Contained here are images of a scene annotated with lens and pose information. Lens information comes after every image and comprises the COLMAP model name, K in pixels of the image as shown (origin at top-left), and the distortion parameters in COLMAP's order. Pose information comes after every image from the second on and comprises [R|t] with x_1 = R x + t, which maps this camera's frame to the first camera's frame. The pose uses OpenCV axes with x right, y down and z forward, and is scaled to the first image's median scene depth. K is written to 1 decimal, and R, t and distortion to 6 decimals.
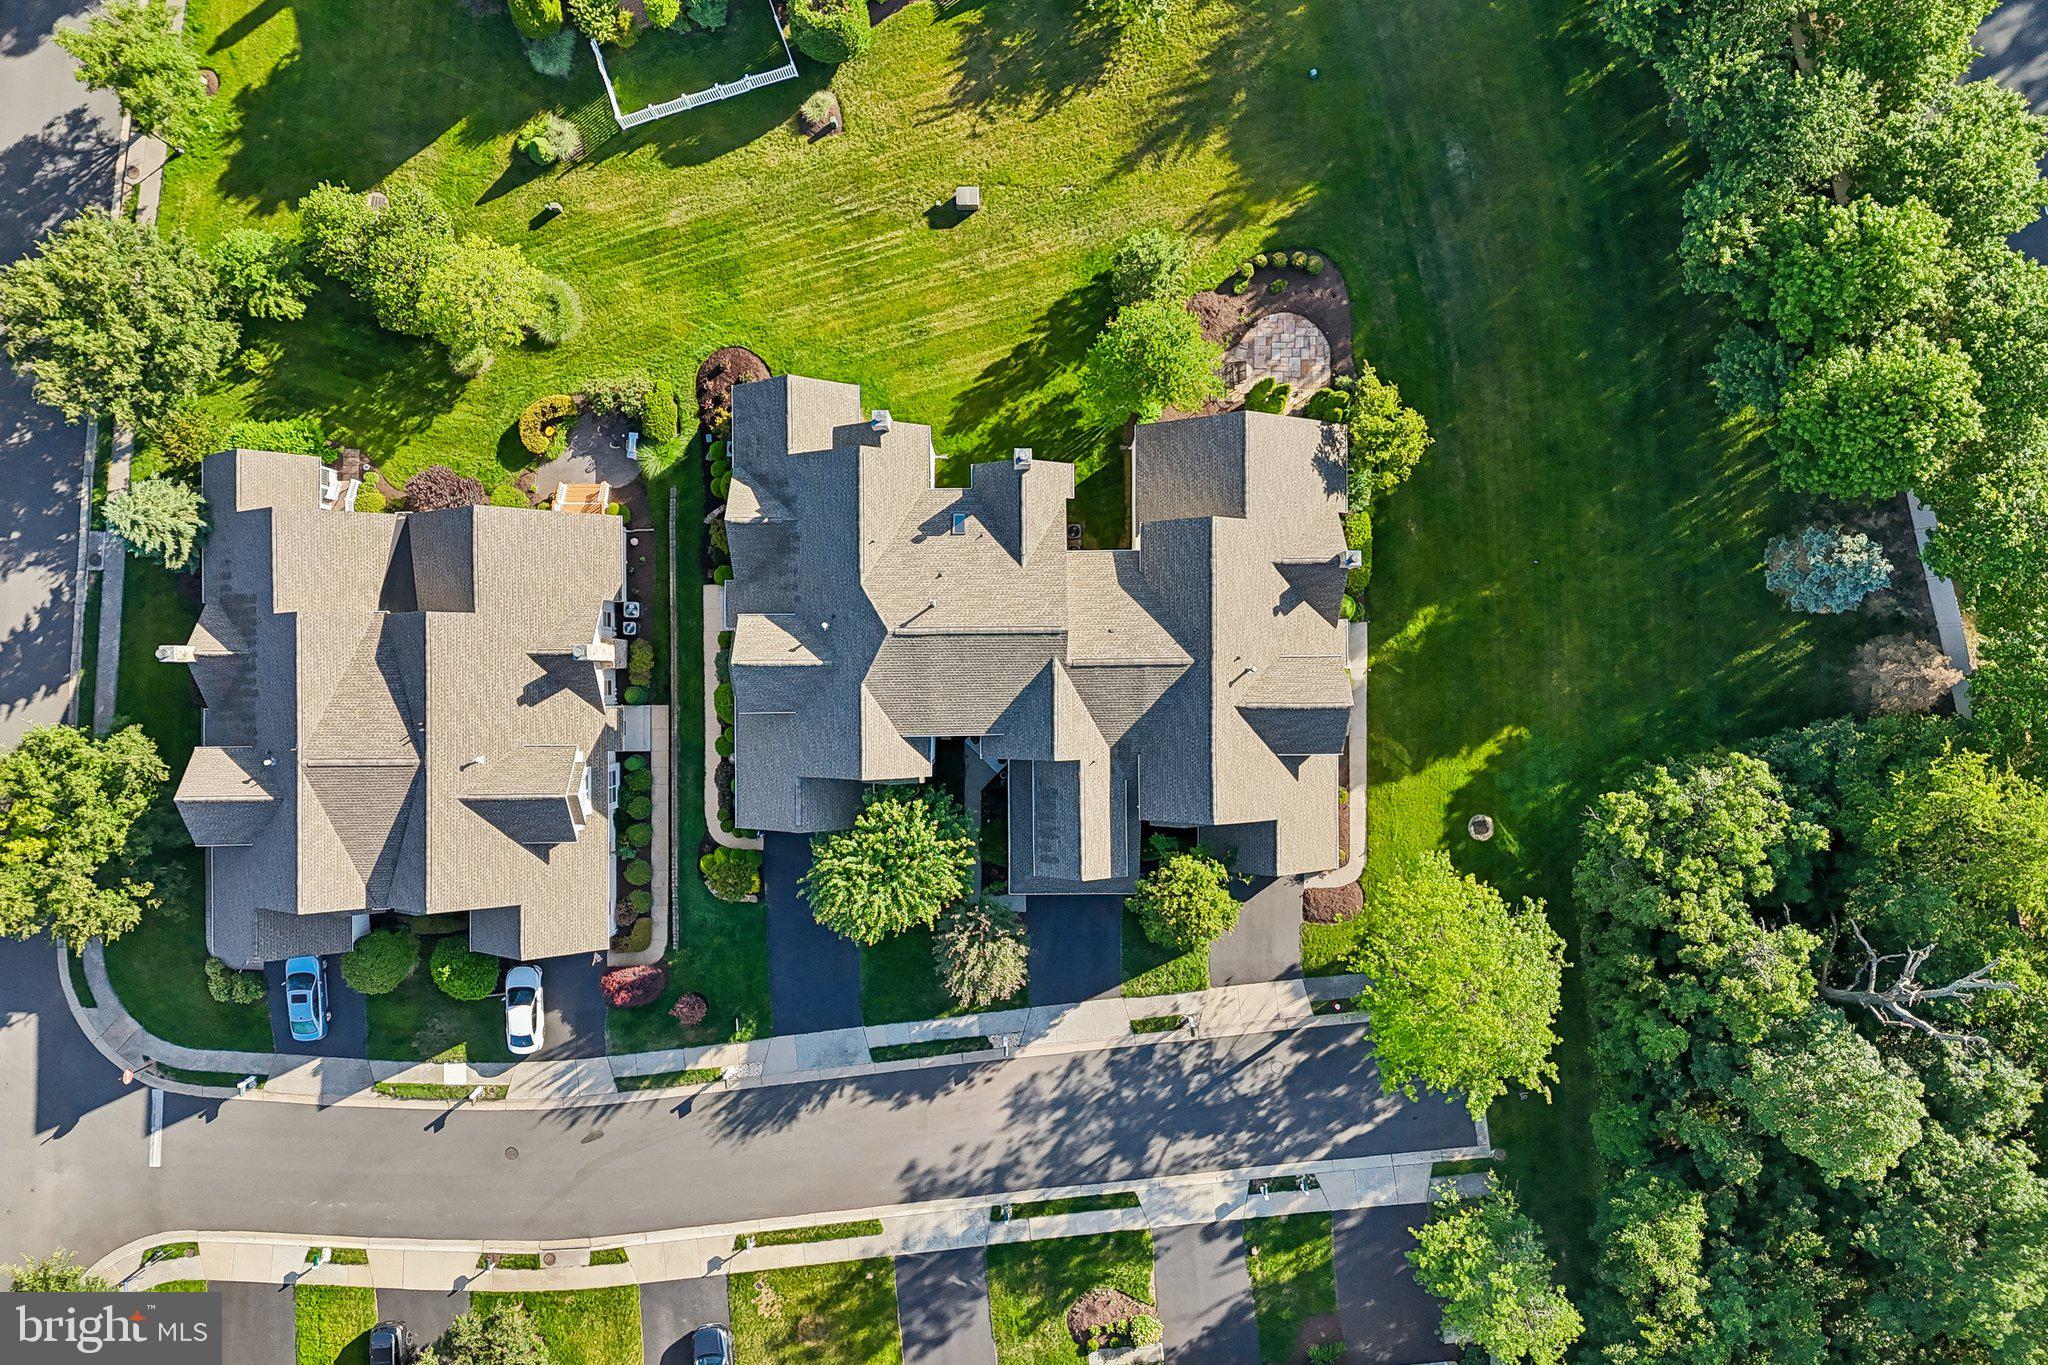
lens RADIAL K [[1466.7, 0, 1054.8], [0, 1466.7, 684.9], [0, 0, 1]] dist [0.070875, -0.075920]
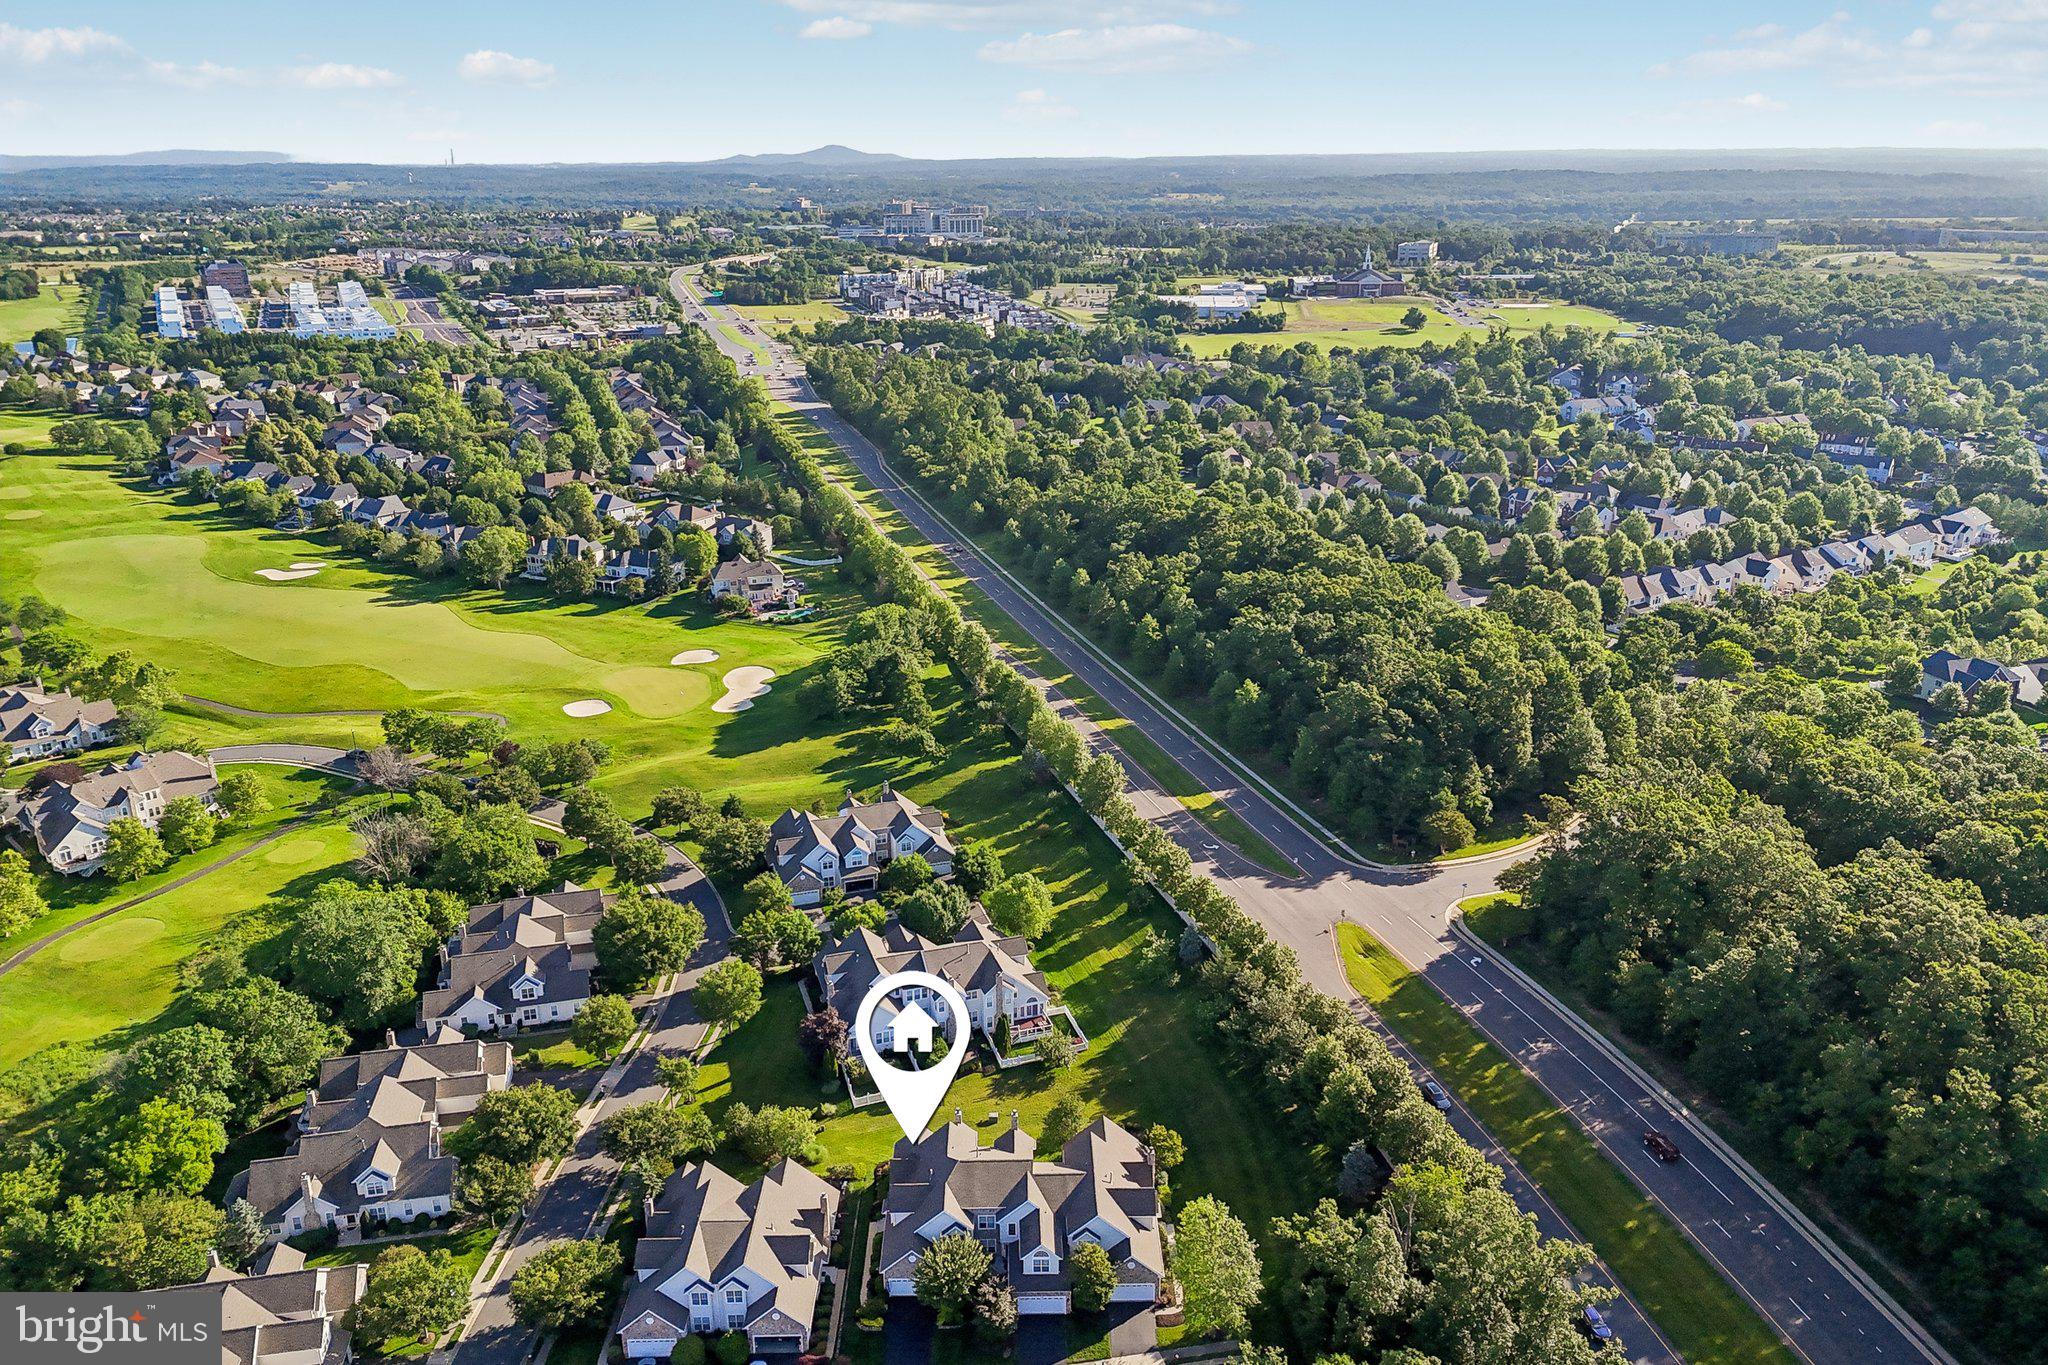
lens RADIAL K [[1473.2, 0, 1050.1], [0, 1473.2, 691.8], [0, 0, 1]] dist [0.053519, -0.051917]
pose [[0.999625, -0.025921, 0.008776, 0.032168], [0.016680, 0.322860, -0.946300, 1.865520], [0.021696, 0.946092, 0.323171, -0.481130]]
